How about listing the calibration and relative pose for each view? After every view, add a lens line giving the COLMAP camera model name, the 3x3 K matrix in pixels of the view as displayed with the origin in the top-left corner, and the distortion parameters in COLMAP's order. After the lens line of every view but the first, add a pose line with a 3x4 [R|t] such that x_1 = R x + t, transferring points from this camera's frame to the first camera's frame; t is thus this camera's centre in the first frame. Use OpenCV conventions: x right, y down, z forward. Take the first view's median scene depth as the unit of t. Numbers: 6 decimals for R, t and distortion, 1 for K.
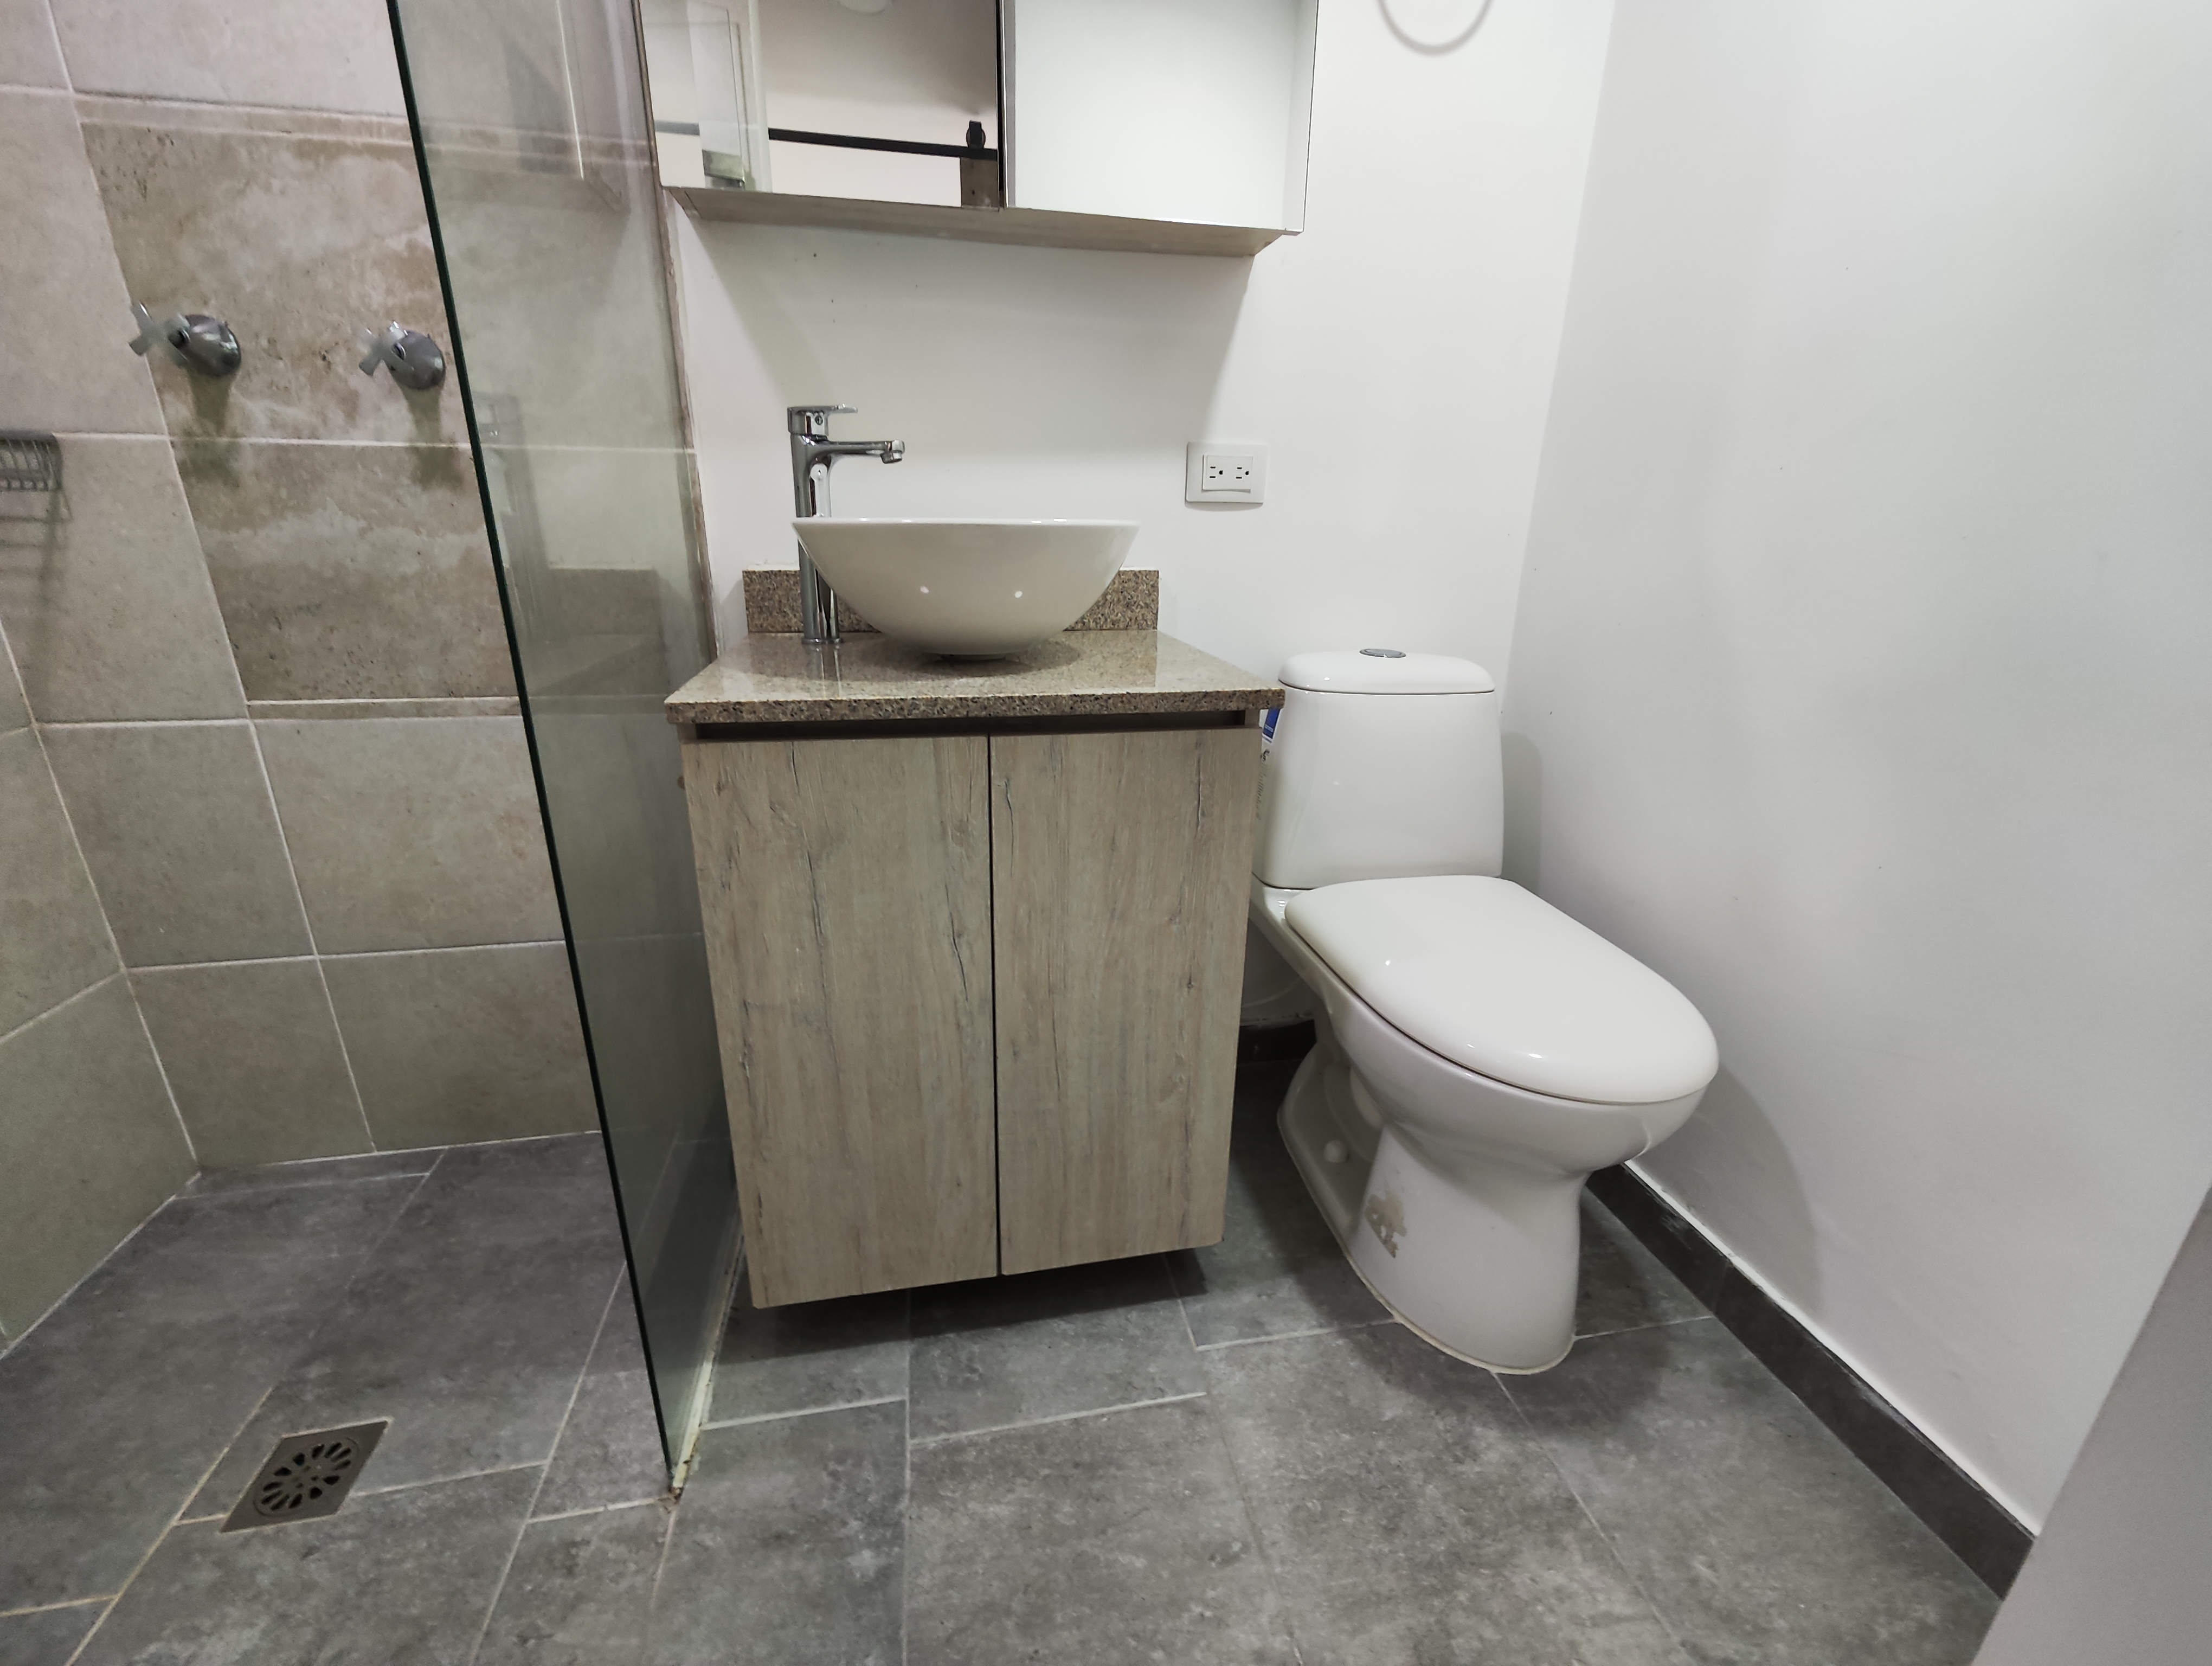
lens RADIAL K [[919.4, 0, 1094.7], [0, 919.4, 825.0], [0, 0, 1]] dist [-0.013209, 0.009658]
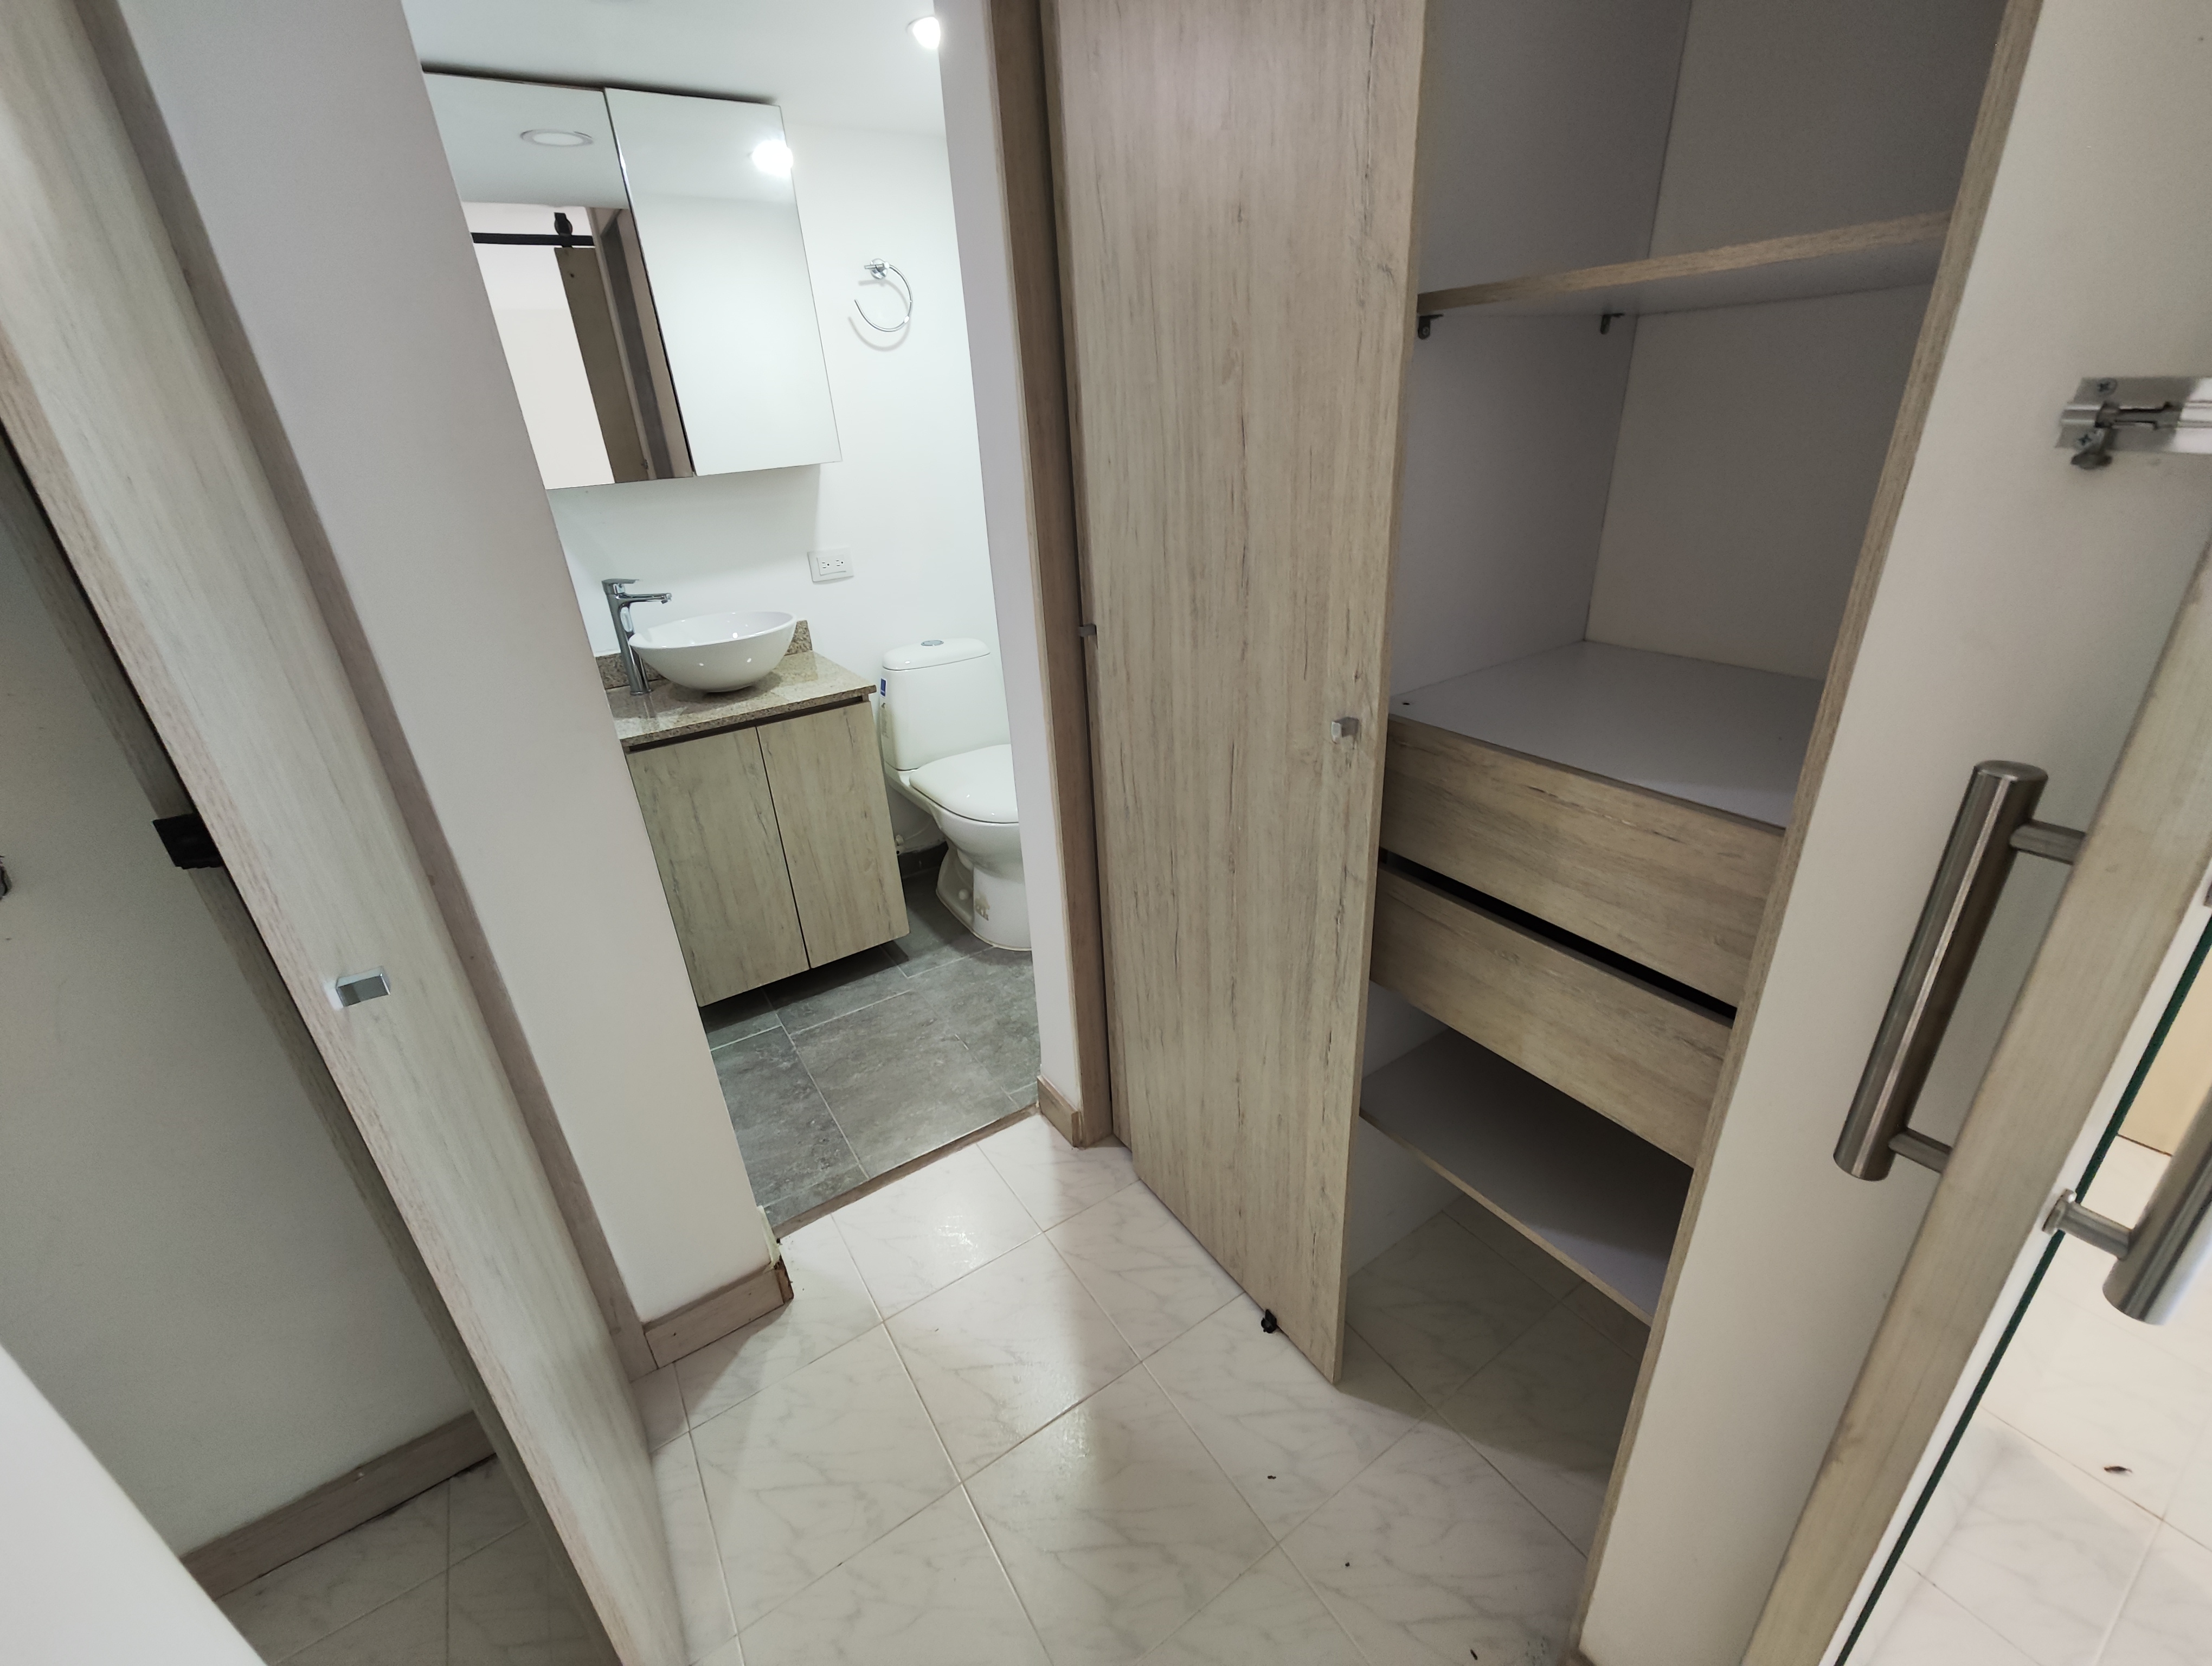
lens RADIAL K [[919.4, 0, 1094.7], [0, 919.4, 825.0], [0, 0, 1]] dist [-0.013209, 0.009658]
pose [[0.923946, -0.224658, 0.309601, -0.084640], [0.197620, 0.973328, 0.116526, 0.042694], [-0.327522, -0.046480, 0.943700, -1.363258]]
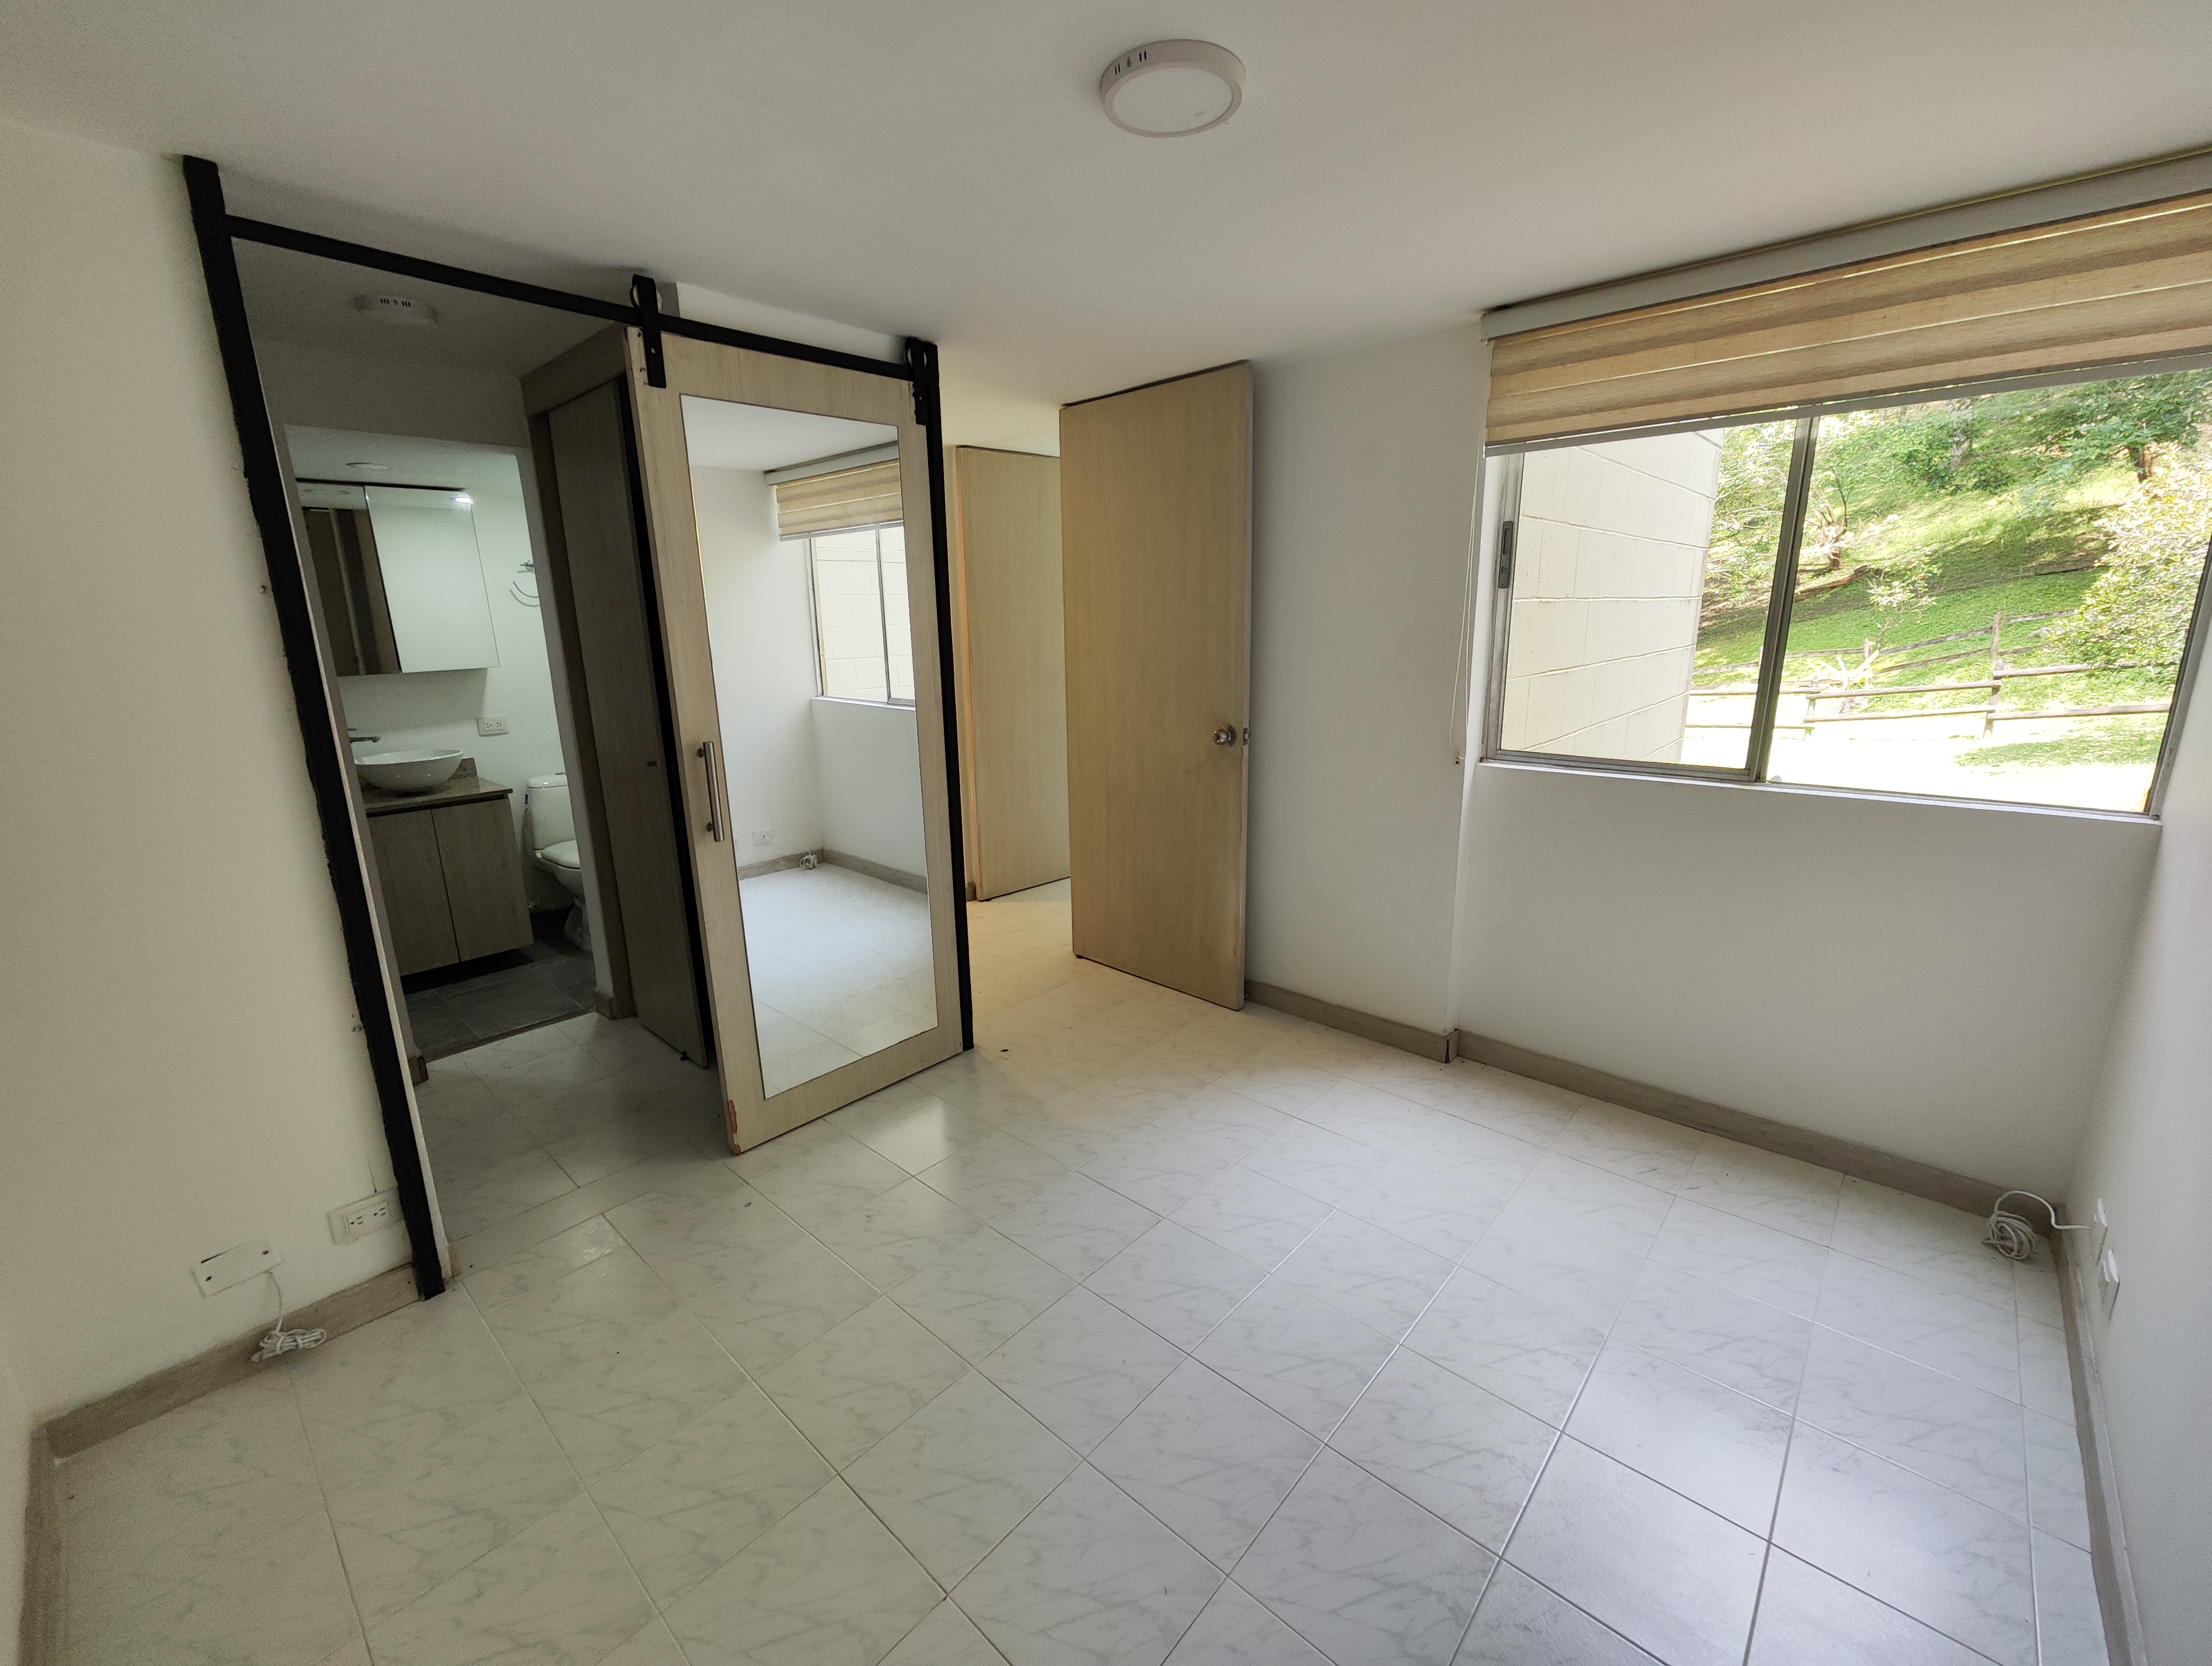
lens RADIAL K [[919.4, 0, 1094.7], [0, 919.4, 825.0], [0, 0, 1]] dist [-0.013209, 0.009658]
pose [[0.801956, -0.170084, 0.572659, -0.079886], [0.231601, 0.972159, -0.035598, 0.729258], [-0.550661, 0.161176, 0.819021, -3.583218]]
